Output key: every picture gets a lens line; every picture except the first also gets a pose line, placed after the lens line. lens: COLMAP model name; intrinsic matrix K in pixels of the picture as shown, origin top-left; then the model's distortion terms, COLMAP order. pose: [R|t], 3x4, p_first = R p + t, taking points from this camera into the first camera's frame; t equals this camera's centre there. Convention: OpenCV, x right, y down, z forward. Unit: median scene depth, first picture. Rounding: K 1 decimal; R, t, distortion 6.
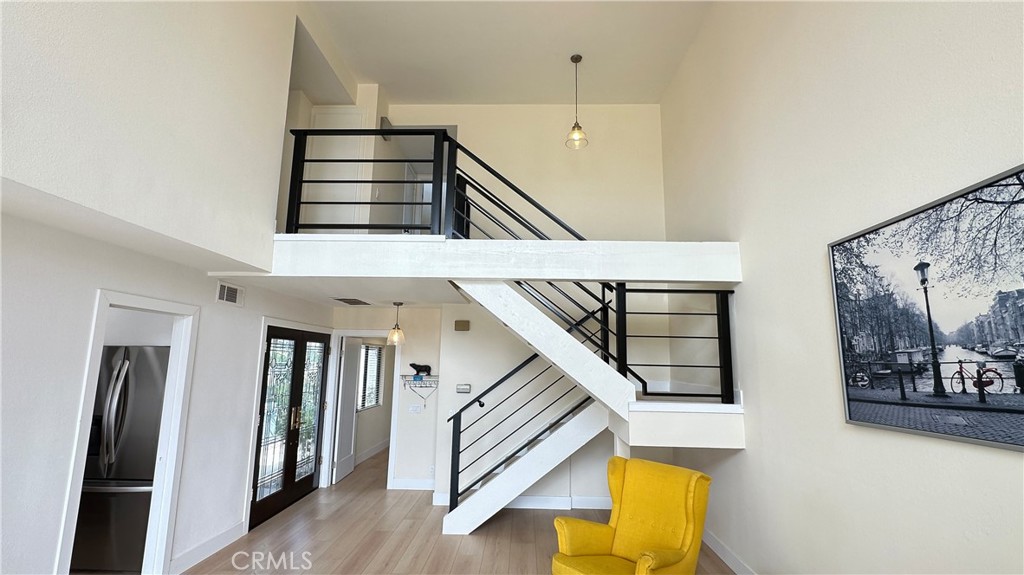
lens RADIAL K [[468.8, 0, 509.8], [0, 468.8, 288.8], [0, 0, 1]] dist [0.002961, 0.001295]
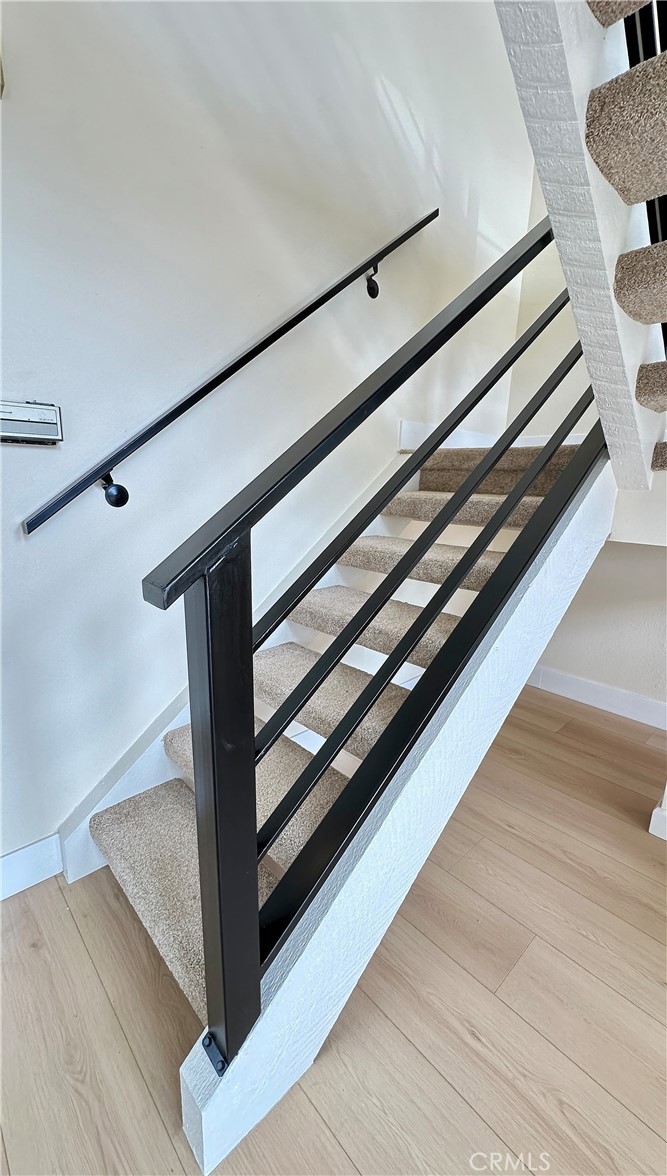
lens RADIAL K [[482.5, 0, 329.1], [0, 482.5, 591.1], [0, 0, 1]] dist [0.000110, -0.000016]
pose [[0.716749, -0.166754, 0.677099, -0.399019], [-0.106990, 0.933193, 0.343079, 0.484163], [-0.689075, -0.318344, 0.651025, 1.843406]]
